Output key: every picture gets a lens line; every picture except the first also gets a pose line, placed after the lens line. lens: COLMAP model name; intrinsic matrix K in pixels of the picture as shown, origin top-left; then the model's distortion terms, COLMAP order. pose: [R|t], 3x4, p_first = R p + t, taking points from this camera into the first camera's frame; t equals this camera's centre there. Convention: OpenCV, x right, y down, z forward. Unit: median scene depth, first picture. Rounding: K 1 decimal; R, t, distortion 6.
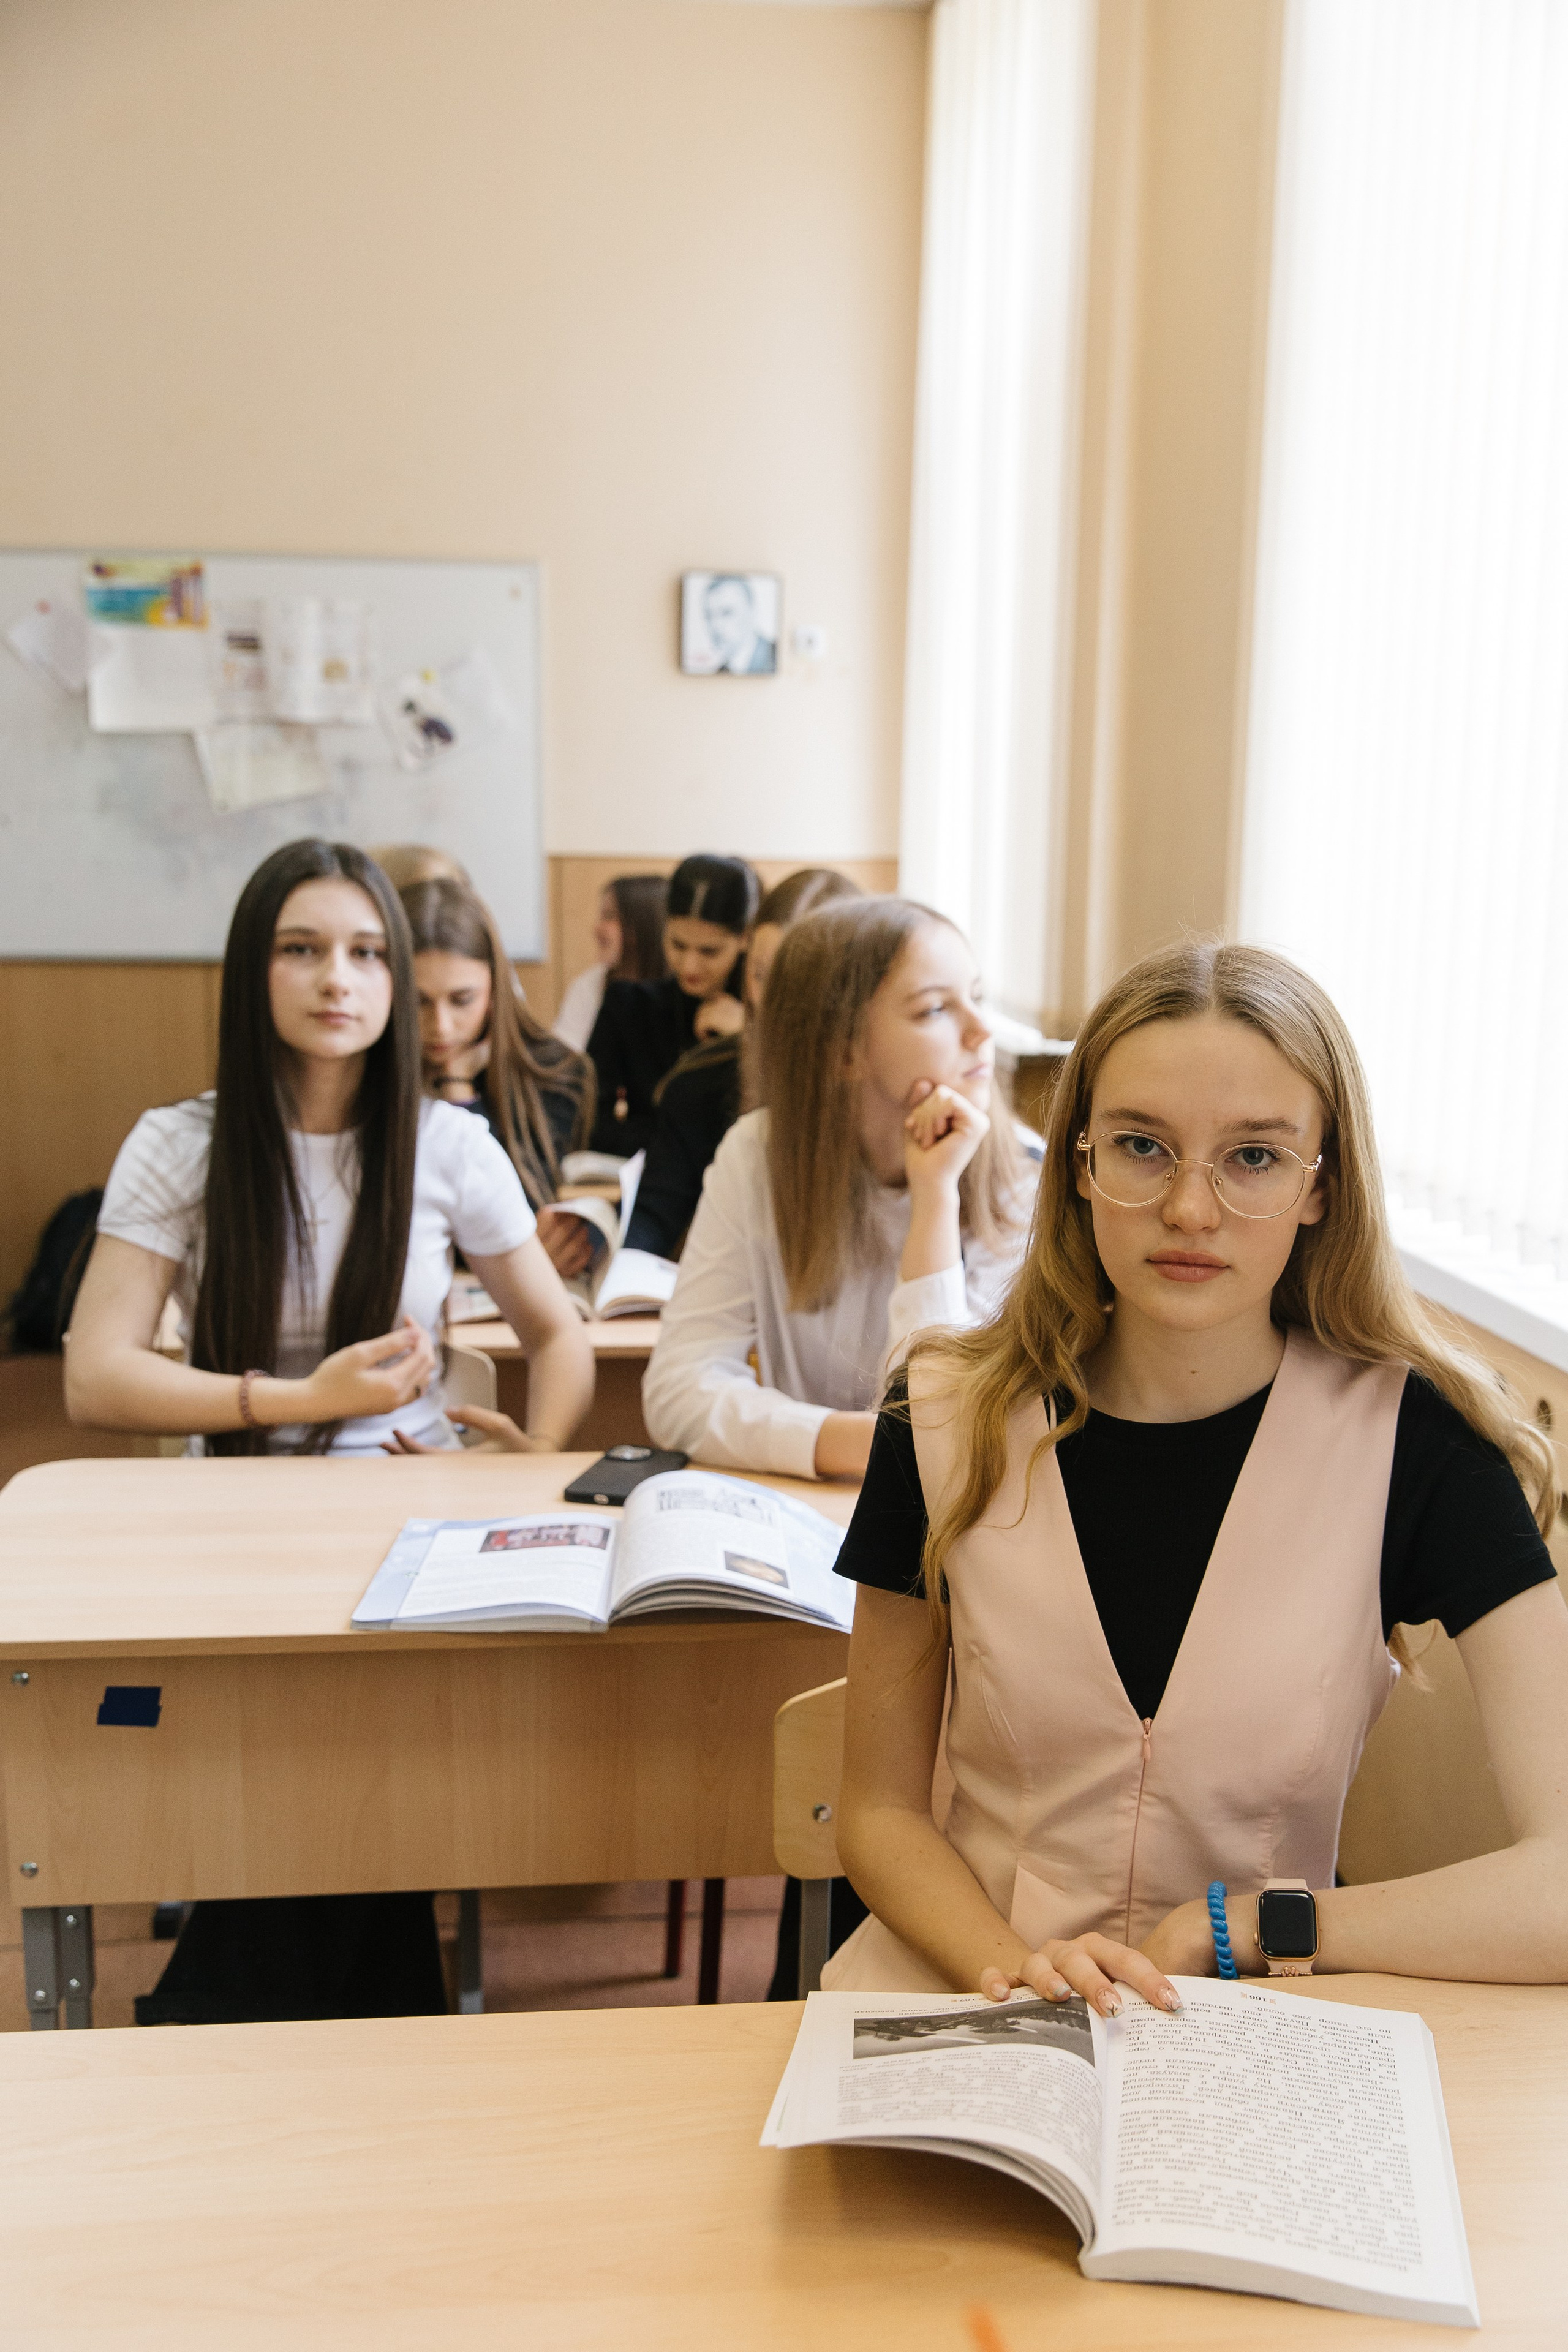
lens RADIAL K [[2273.1, 0, 798.6], [0, 2273.1, 1216.4], [0, 0, 1]] dist [0.006632, 0.000000]
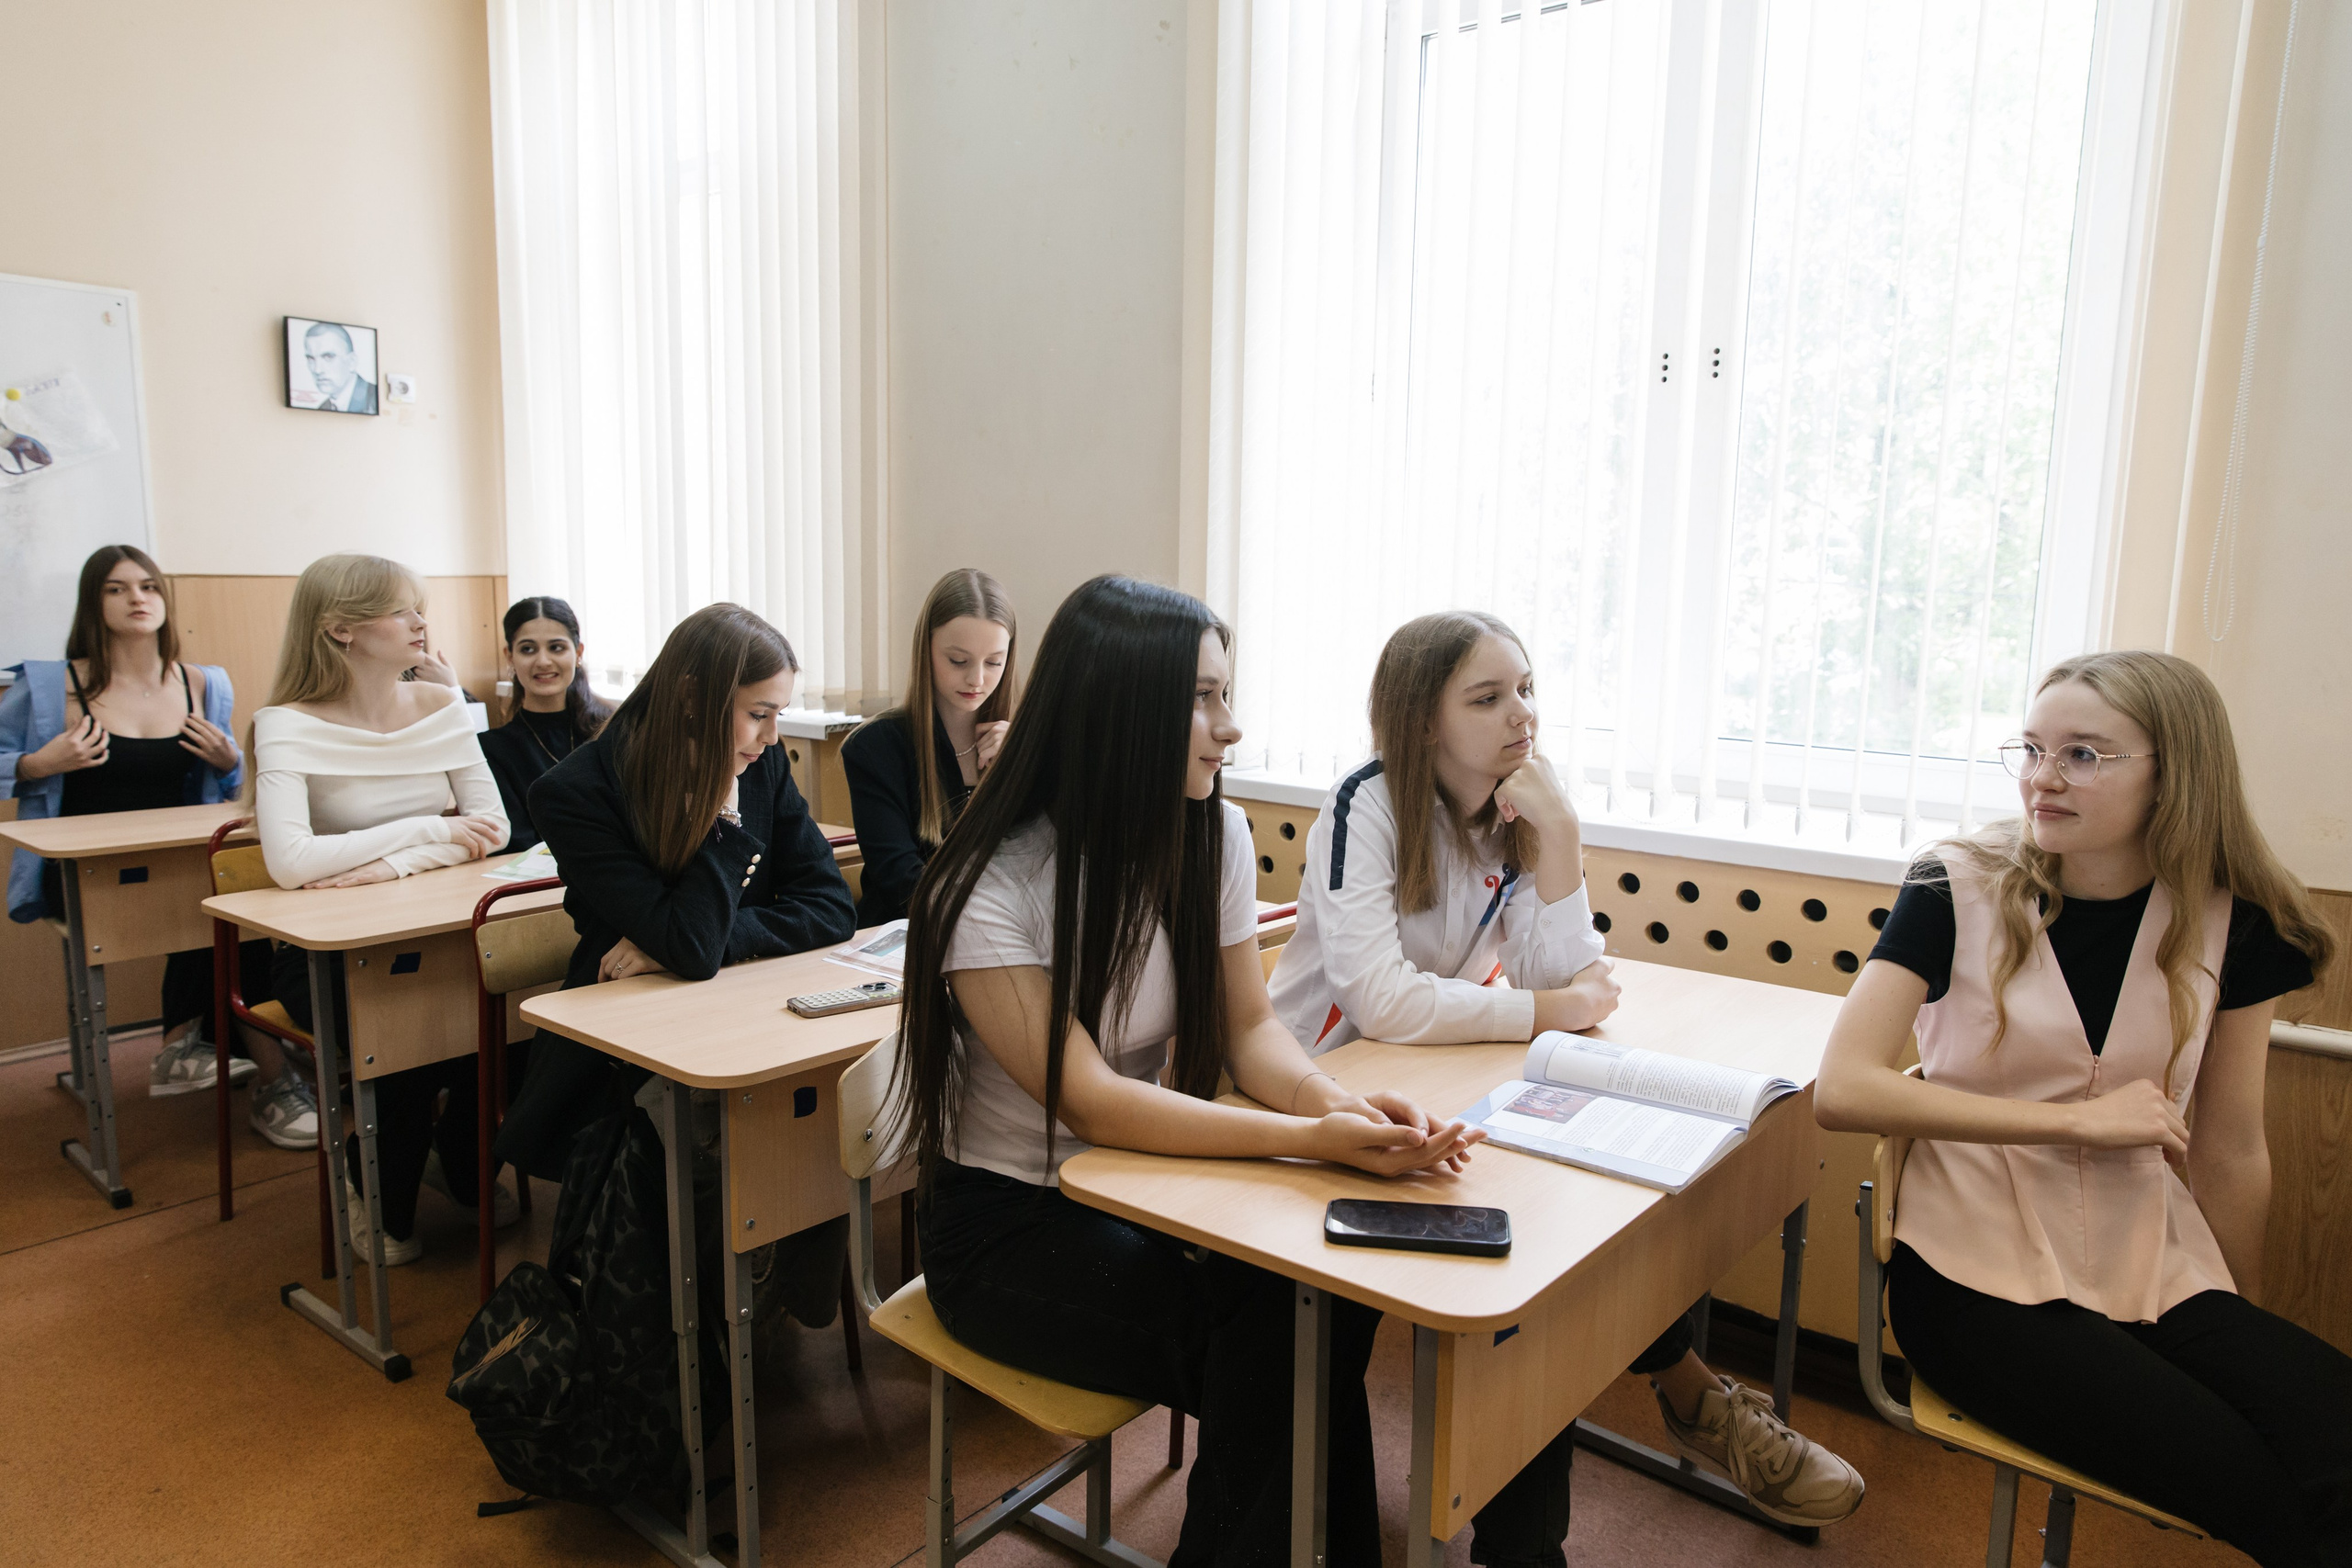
lens RADIAL K [[1554.0, 0, 1159.2], [0, 1554.0, 788.0], [0, 0, 1]] dist [-0.002861, 0.000949]
pose [[0.724550, -0.101956, 0.681640, -0.280545], [0.119561, 0.992597, 0.021380, -0.024471], [-0.678773, 0.066006, 0.731376, 0.187533]]
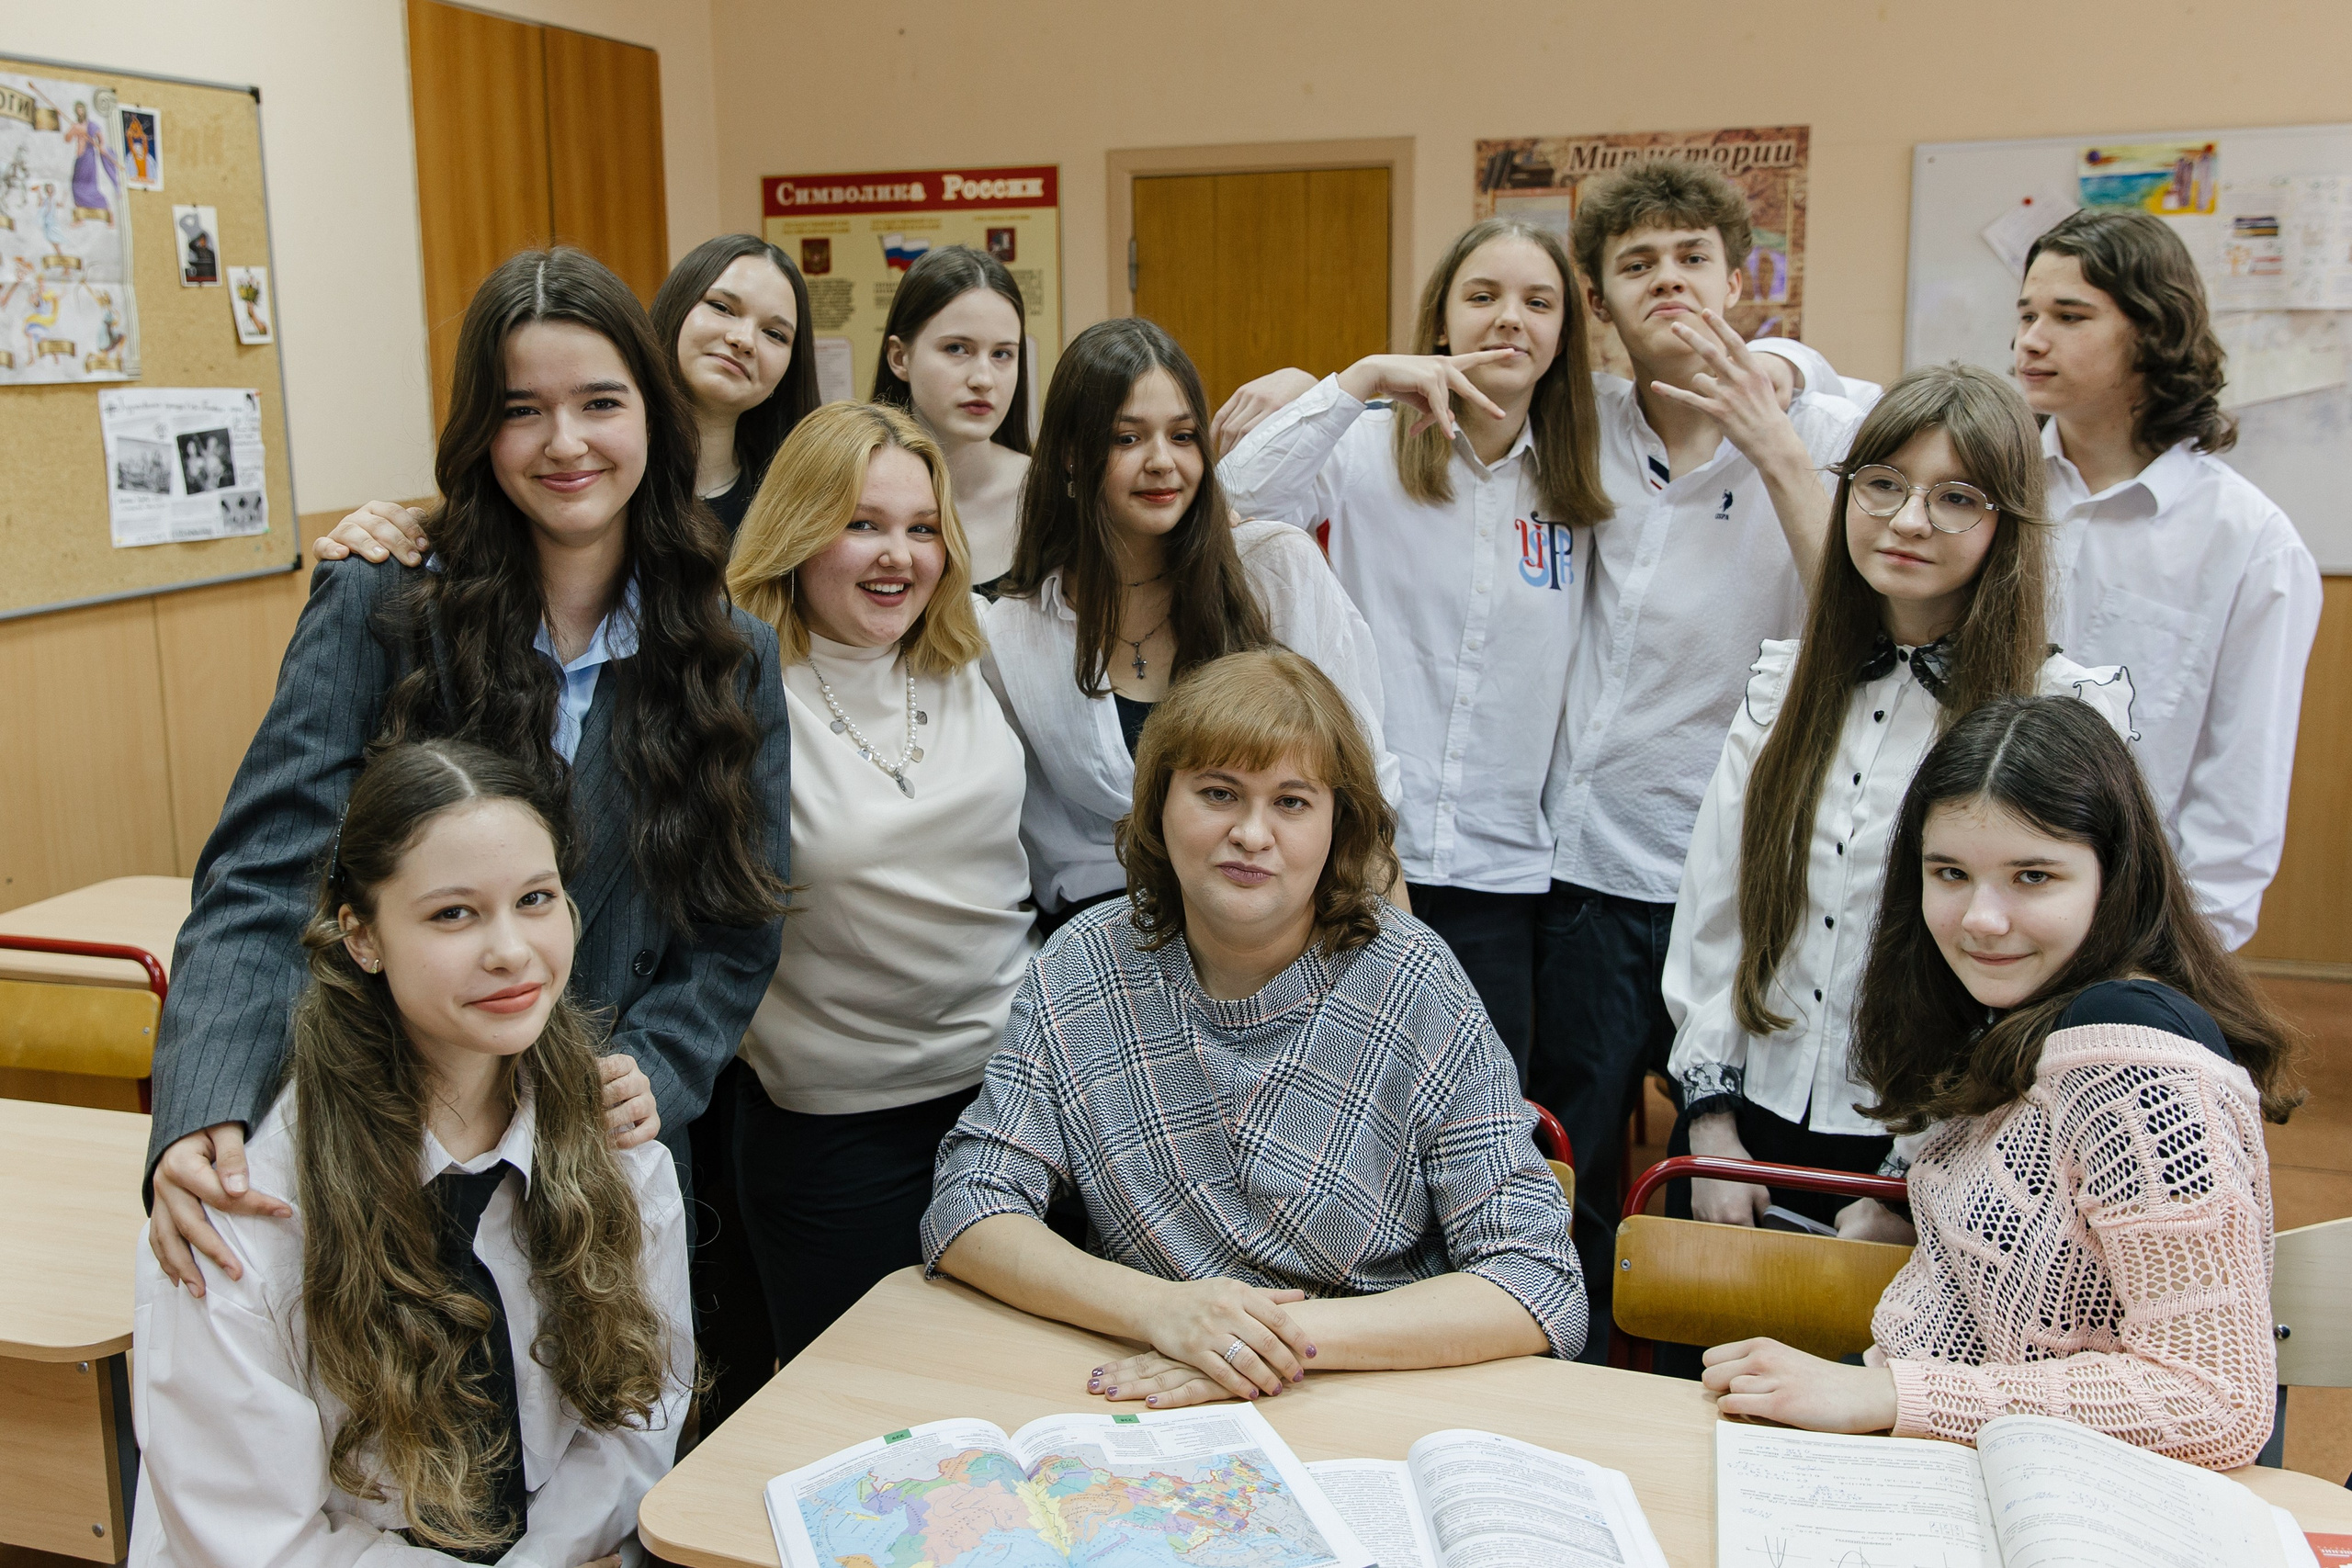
lens RADIAL K [[2089.5, 0, 1078.3], [0, 2089.5, 712.9], [0, 0, 1]] dist [-0.008800, 0.018871]
pose [[0.901221, 0.048360, -0.430653, -0.297905], [-0.048768, 0.998759, 0.010099, -0.042558], [0.430607, 0.011901, 0.902461, 0.043041]]
